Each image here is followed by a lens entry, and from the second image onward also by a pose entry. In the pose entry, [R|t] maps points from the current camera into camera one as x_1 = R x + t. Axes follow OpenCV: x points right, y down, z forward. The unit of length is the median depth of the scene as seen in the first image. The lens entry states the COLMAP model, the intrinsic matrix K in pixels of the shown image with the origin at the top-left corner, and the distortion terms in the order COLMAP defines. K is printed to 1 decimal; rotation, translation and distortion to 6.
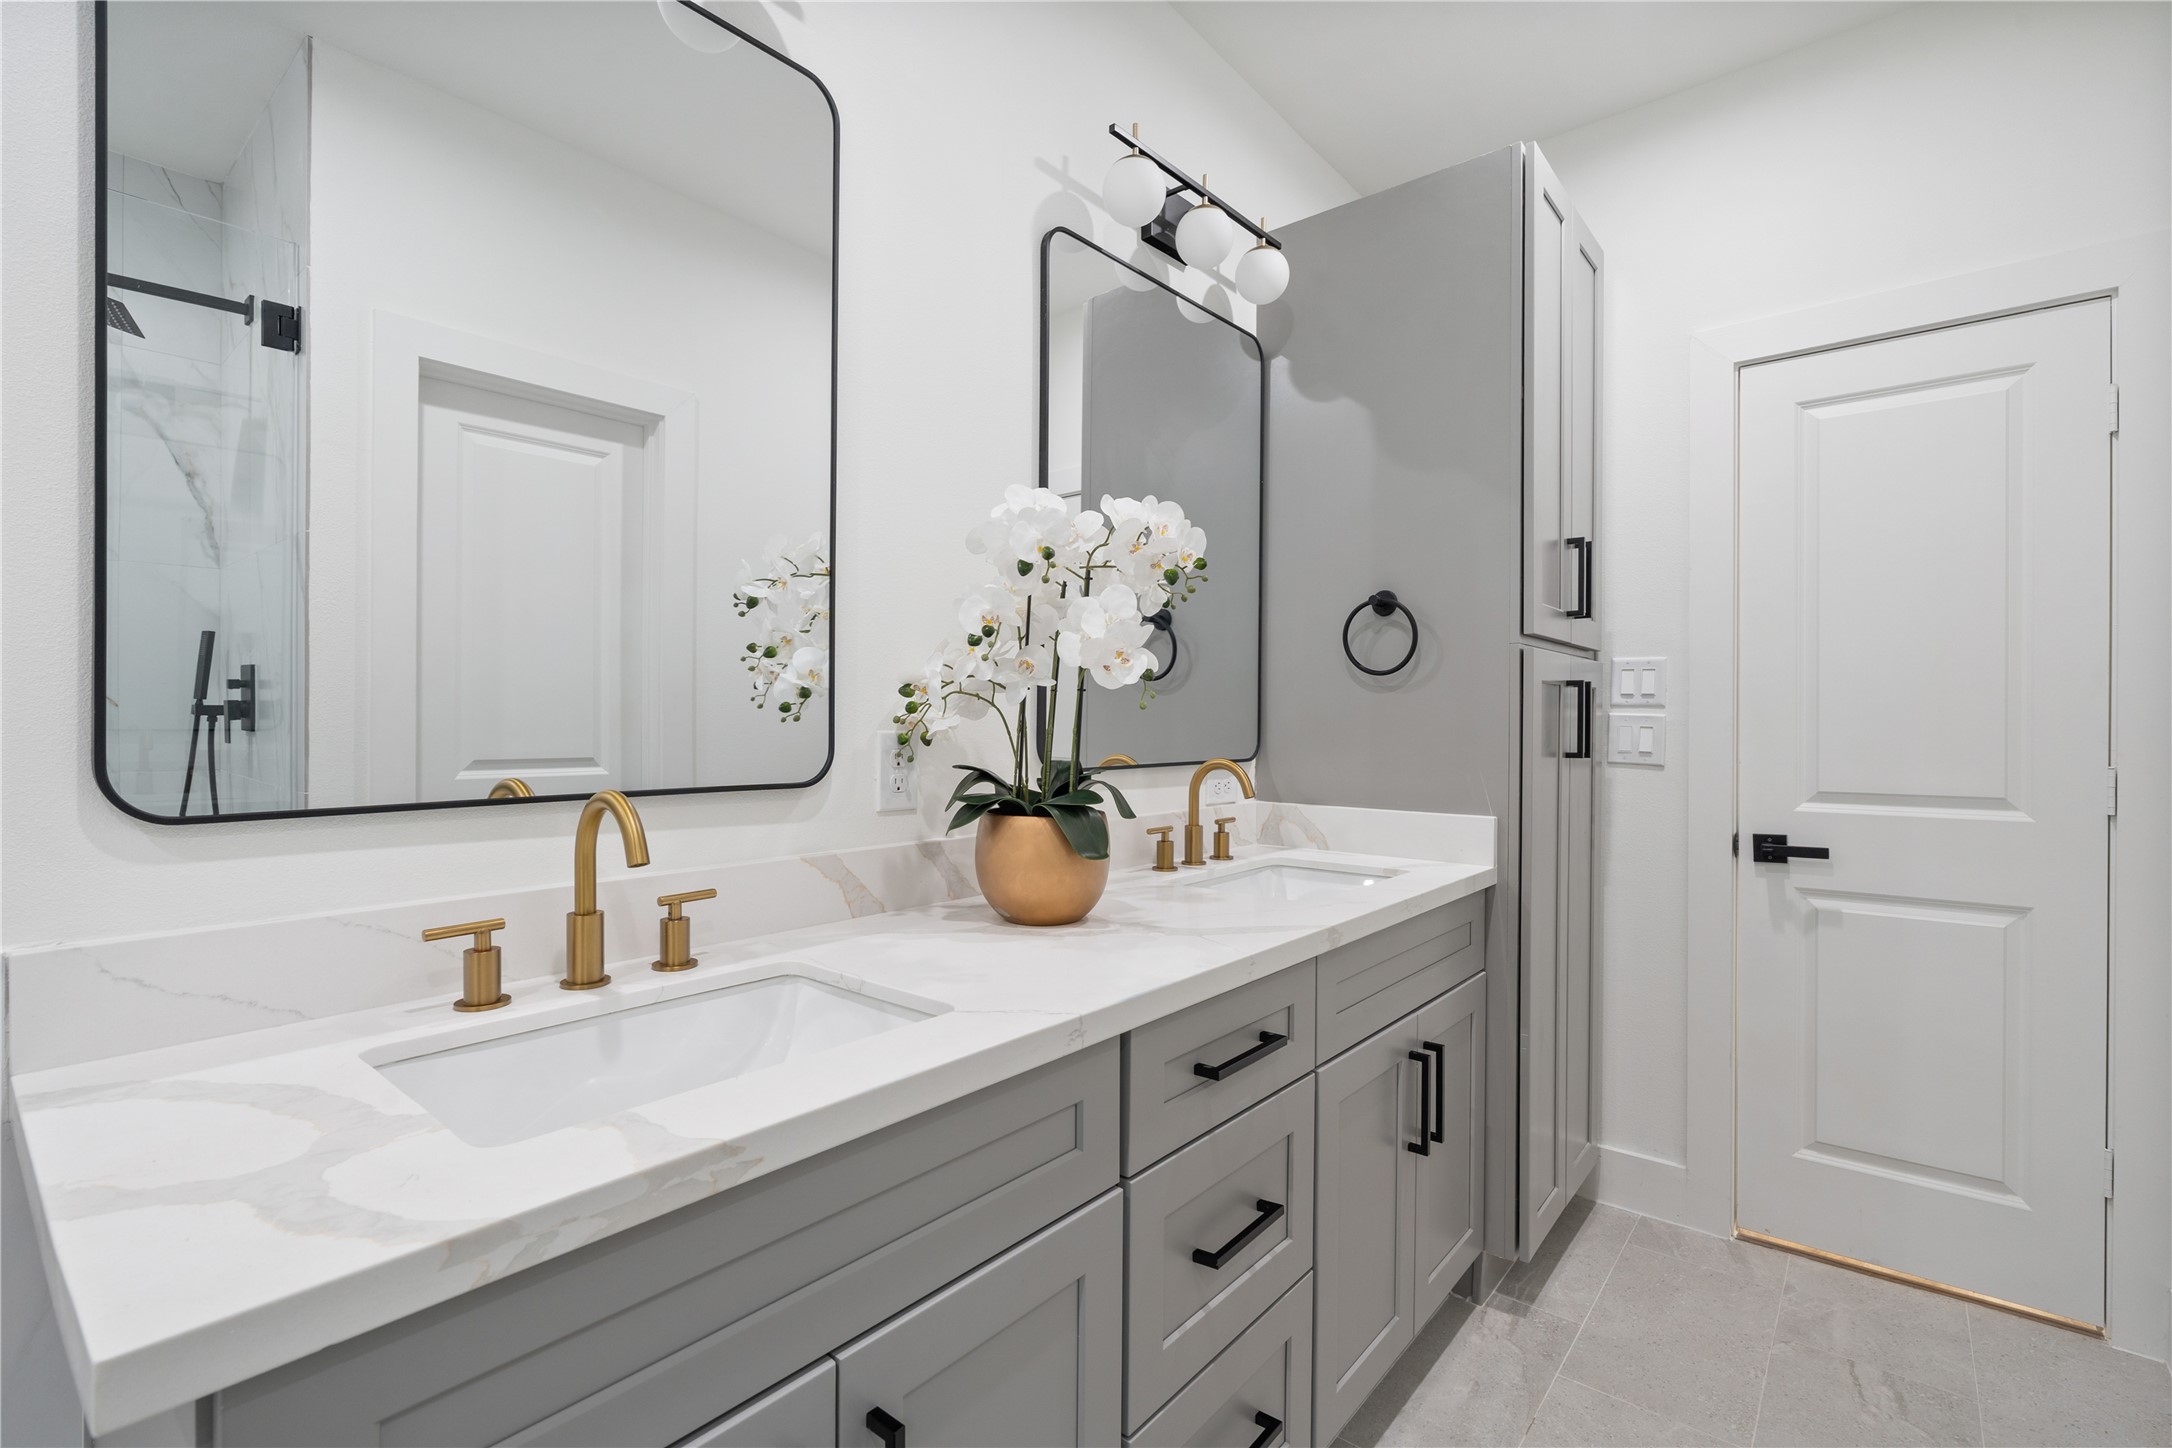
lens RADIAL K [[981.5, 0, 1085.3], [0, 981.5, 709.9], [0, 0, 1]] dist [-0.004948, 0.000601]
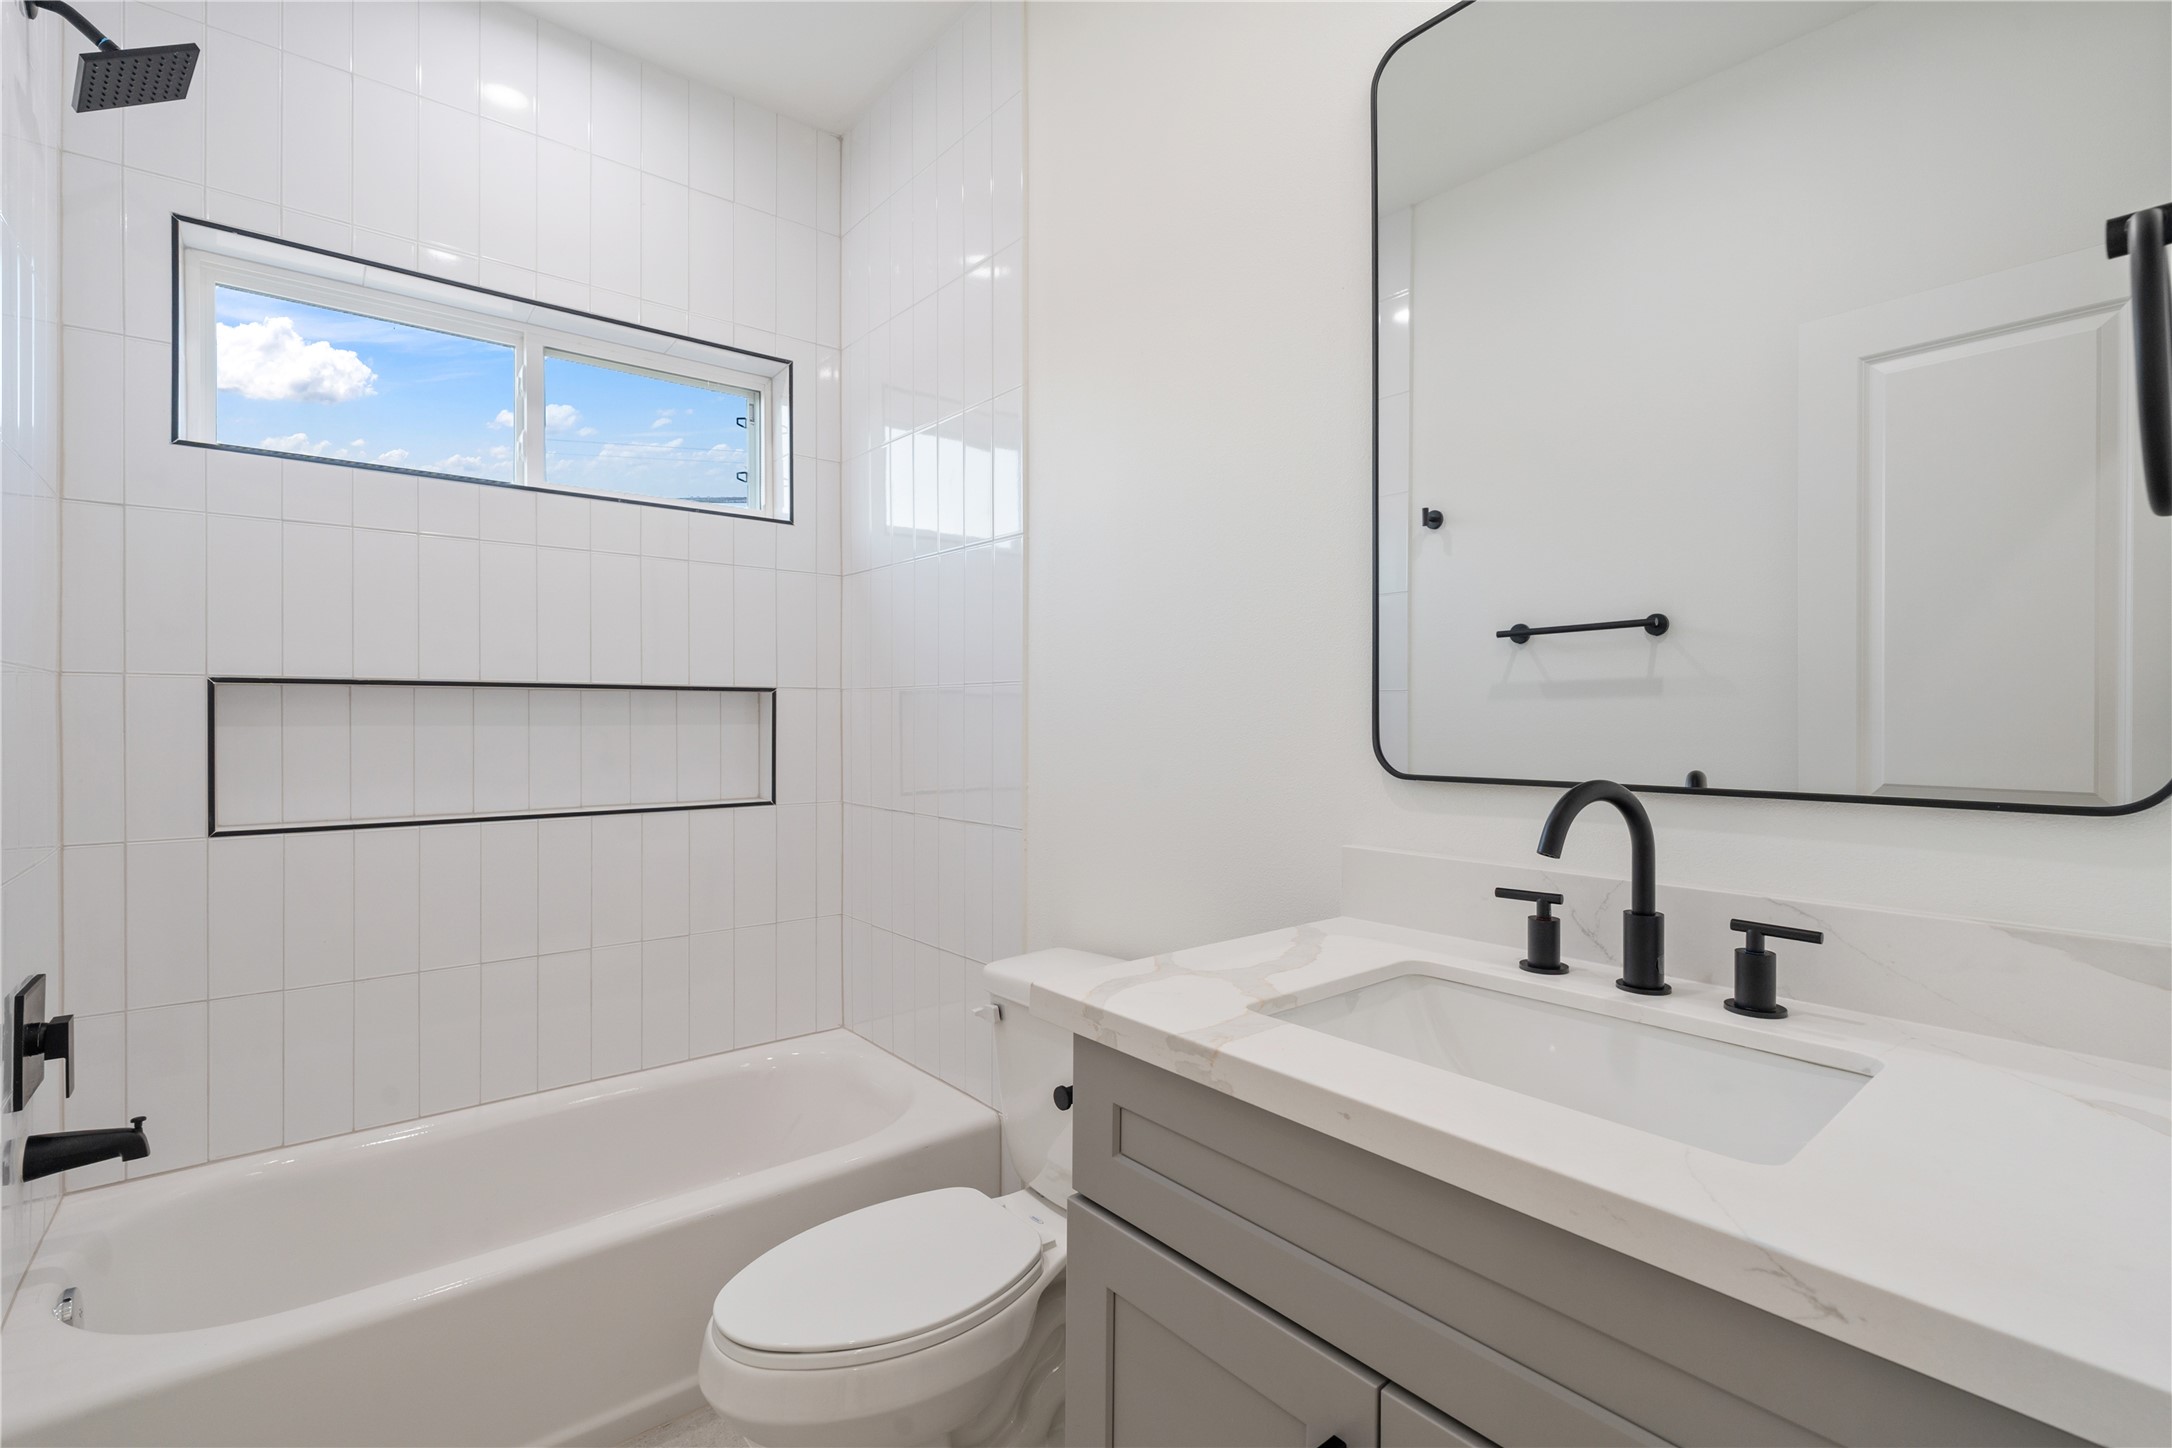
lens RADIAL K [[981.5, 0, 1085.3], [0, 981.5, 709.9], [0, 0, 1]] dist [-0.004948, 0.000601]
pose [[-0.185092, -0.006071, -0.982702, 0.565510], [0.010240, 0.999915, -0.008106, 0.013137], [0.982668, -0.011563, -0.185014, 0.691332]]
